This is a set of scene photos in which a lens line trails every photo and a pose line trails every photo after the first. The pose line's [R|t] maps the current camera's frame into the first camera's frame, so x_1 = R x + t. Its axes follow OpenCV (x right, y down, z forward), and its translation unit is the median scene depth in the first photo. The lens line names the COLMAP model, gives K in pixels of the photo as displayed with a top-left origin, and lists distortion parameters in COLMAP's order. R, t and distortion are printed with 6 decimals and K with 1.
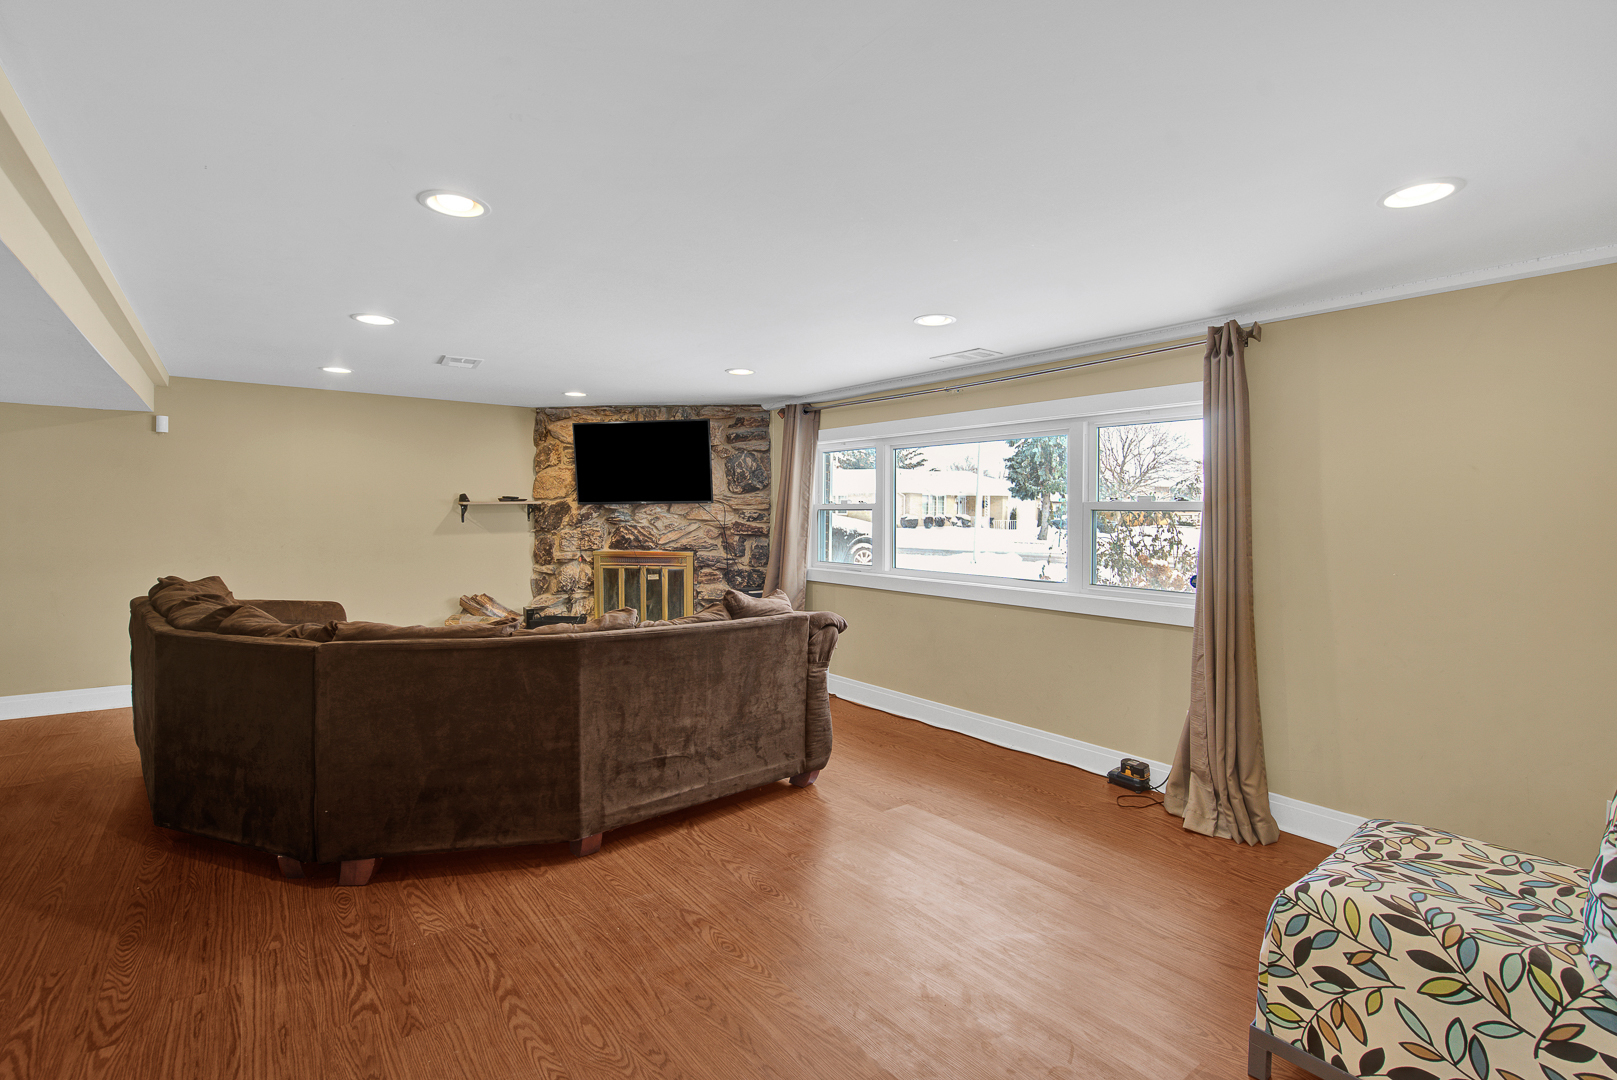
lens RADIAL K [[753.7, 0, 811.0], [0, 753.7, 531.3], [0, 0, 1]] dist [-0.060999, 0.024263]
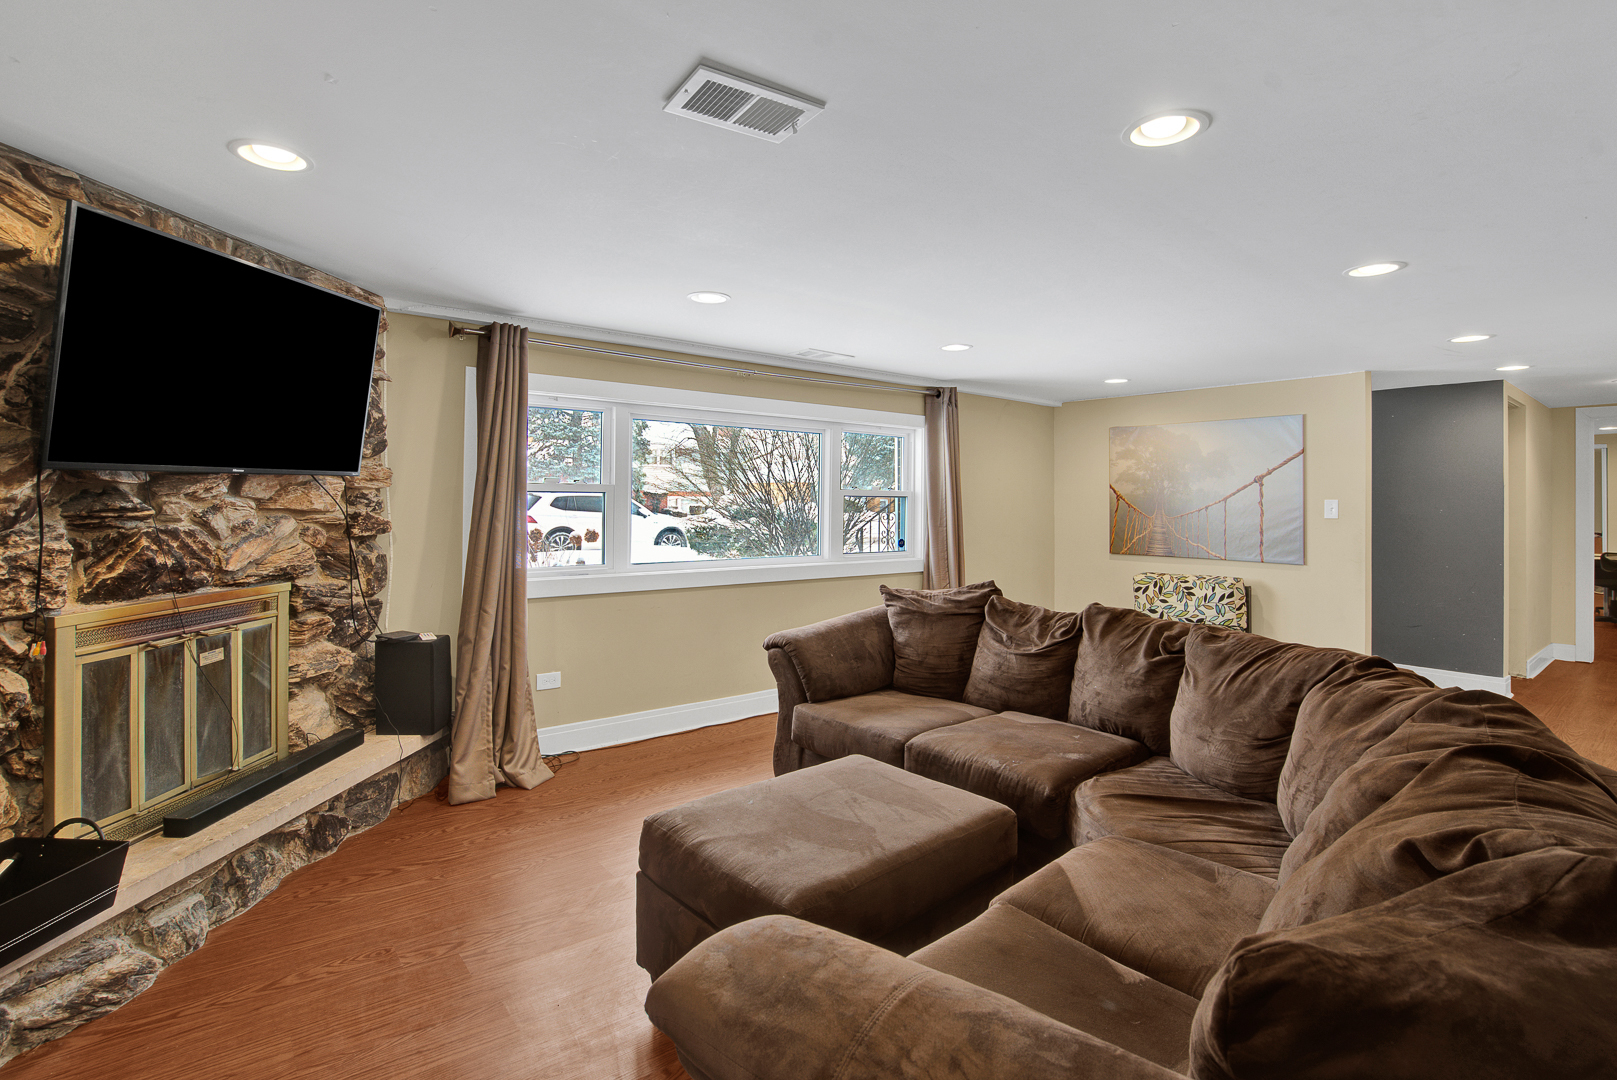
lens RADIAL K [[780.0, 0, 808.2], [0, 780.0, 497.2], [0, 0, 1]] dist [-0.064277, 0.027836]
pose [[-0.032592, -0.003910, 0.999461, -0.622829], [0.016046, 0.999861, 0.004434, -0.020345], [-0.999340, 0.016182, -0.032525, 0.699873]]
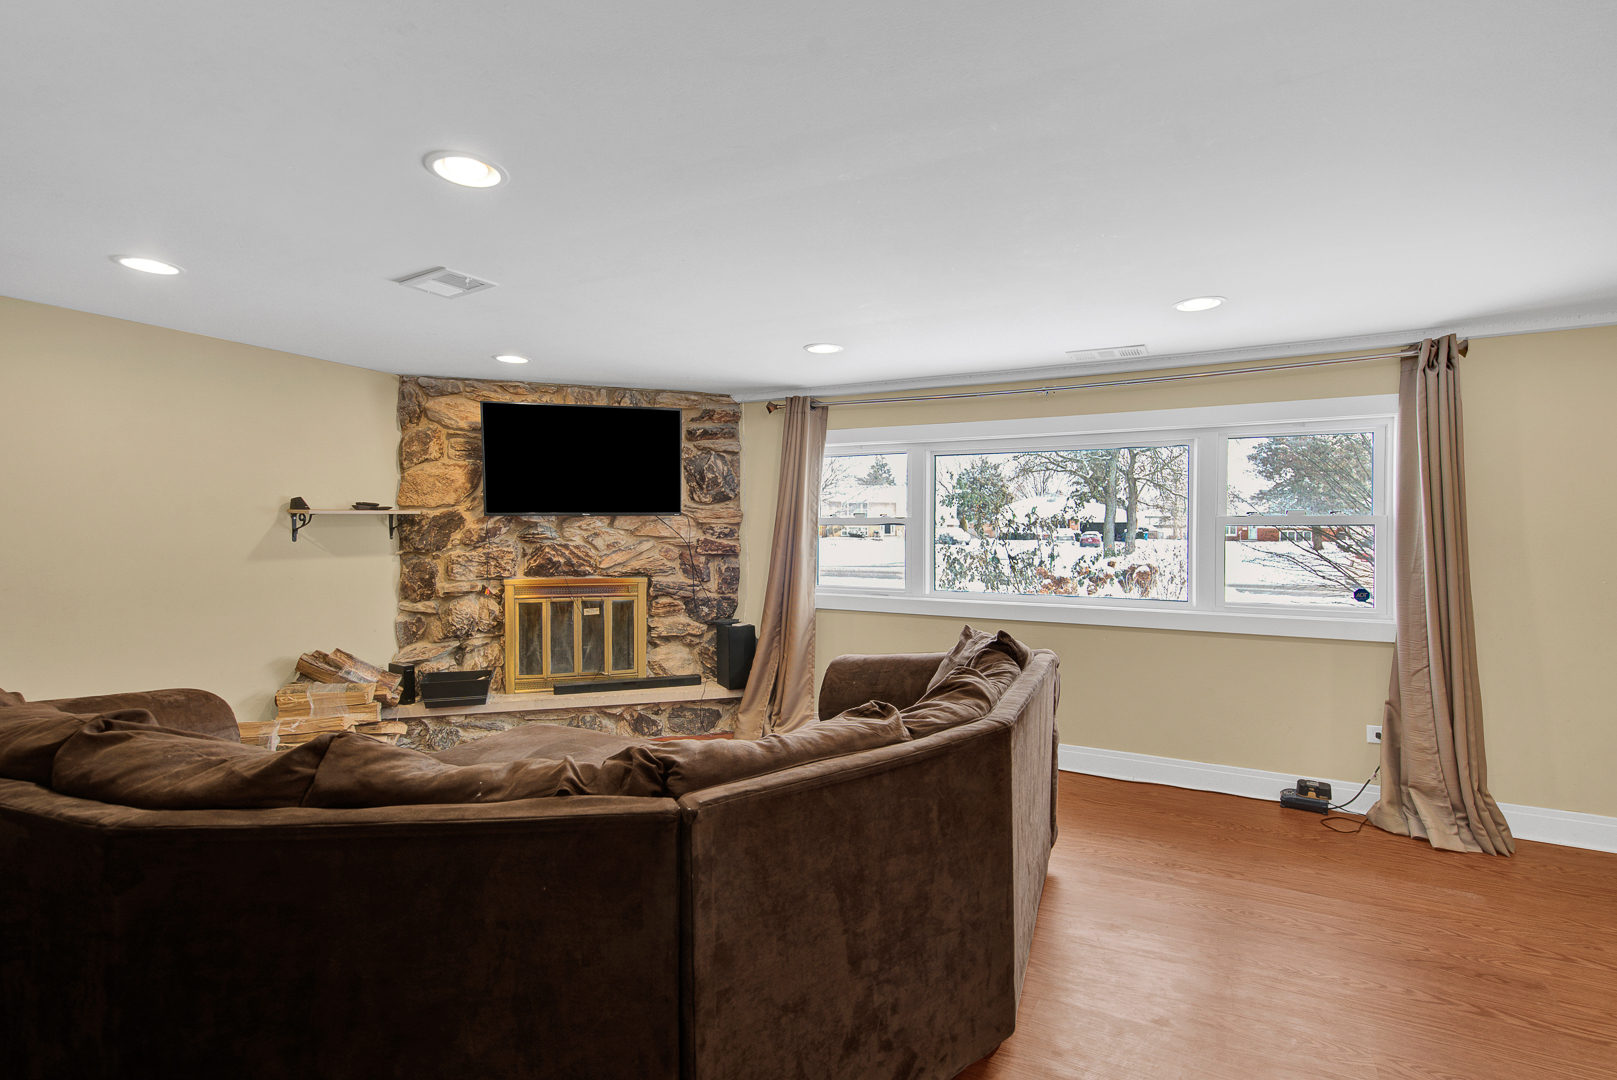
lens RADIAL K [[747.4, 0, 808.6], [0, 747.4, 564.9], [0, 0, 1]] dist [-0.001108, -0.000298]
pose [[0.910296, -0.018475, 0.413545, -0.324279], [0.008908, 0.999646, 0.025052, -0.003635], [-0.413861, -0.019121, 0.910139, 0.219259]]
